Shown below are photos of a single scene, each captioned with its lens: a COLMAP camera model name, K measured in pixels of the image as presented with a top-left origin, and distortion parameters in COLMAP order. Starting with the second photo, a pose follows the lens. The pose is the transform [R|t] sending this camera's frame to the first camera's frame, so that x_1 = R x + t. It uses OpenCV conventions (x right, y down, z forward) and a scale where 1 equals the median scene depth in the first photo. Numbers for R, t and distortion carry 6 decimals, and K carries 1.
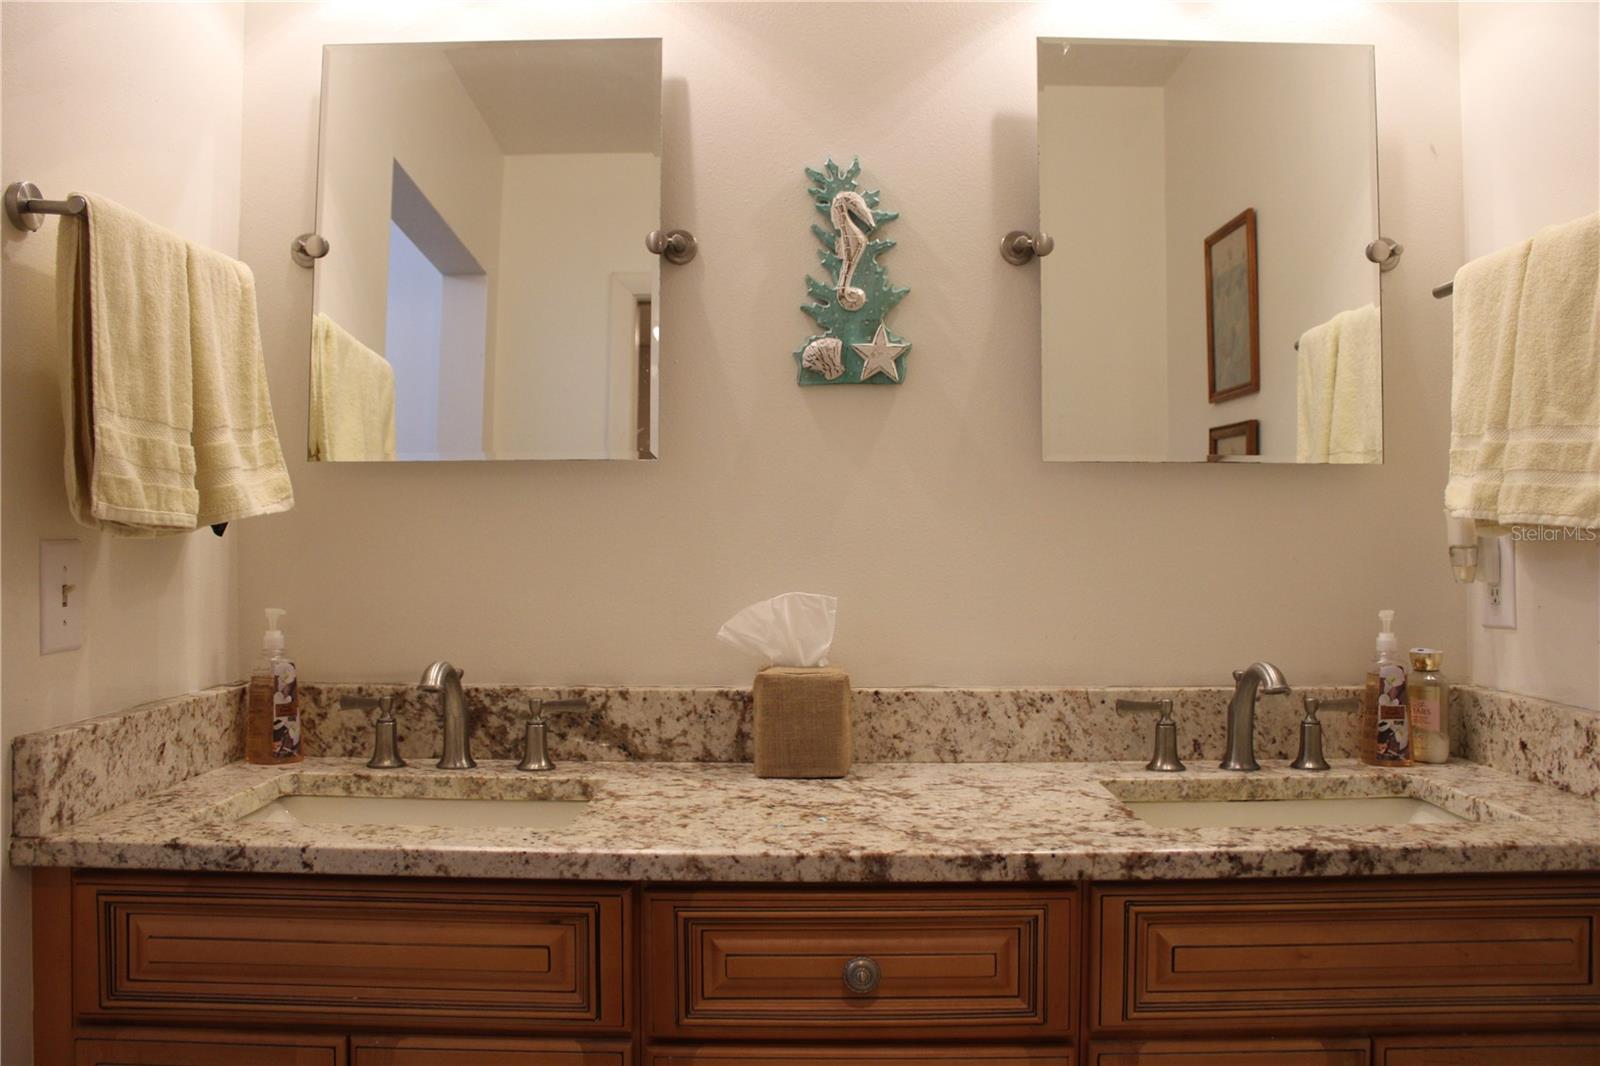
lens RADIAL K [[1321.9, 0, 809.2], [0, 1321.9, 528.0], [0, 0, 1]] dist [-0.137949, 0.104000]
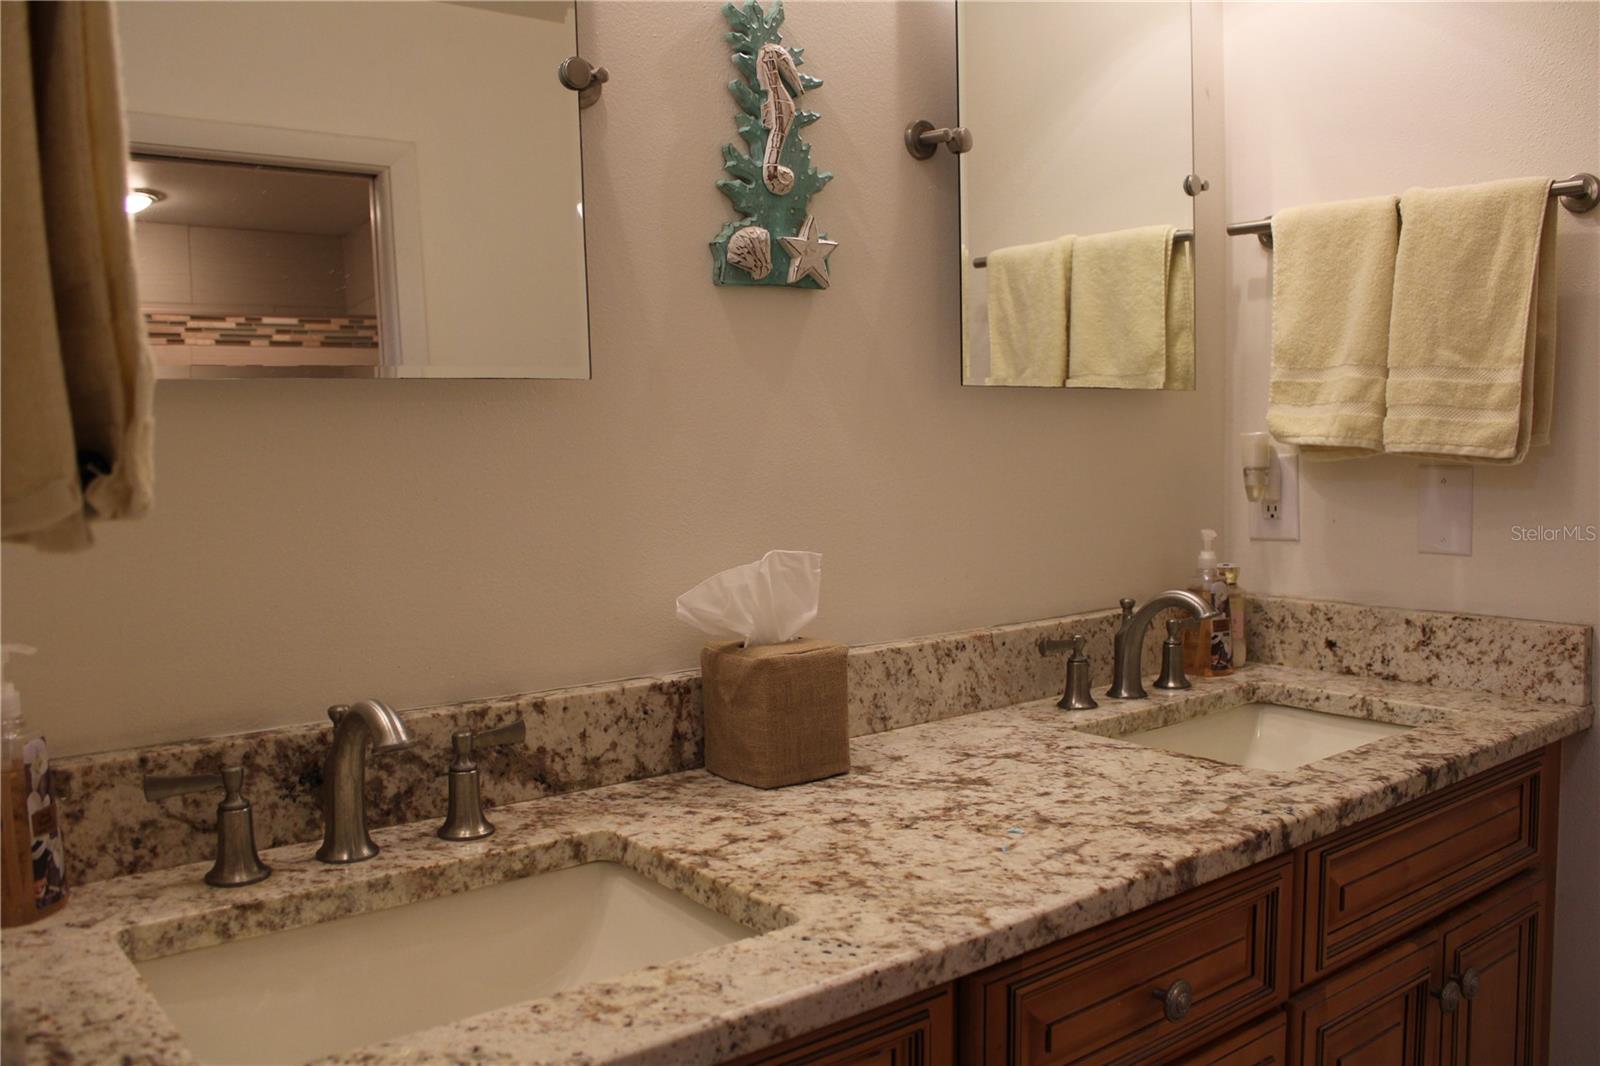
lens RADIAL K [[1321.9, 0, 816.0], [0, 1321.9, 532.1], [0, 0, 1]] dist [-0.137949, 0.104000]
pose [[0.782872, -0.059294, 0.619351, -0.477704], [0.009123, 0.996435, 0.083864, -0.028194], [-0.622116, -0.060004, 0.780622, 0.366040]]
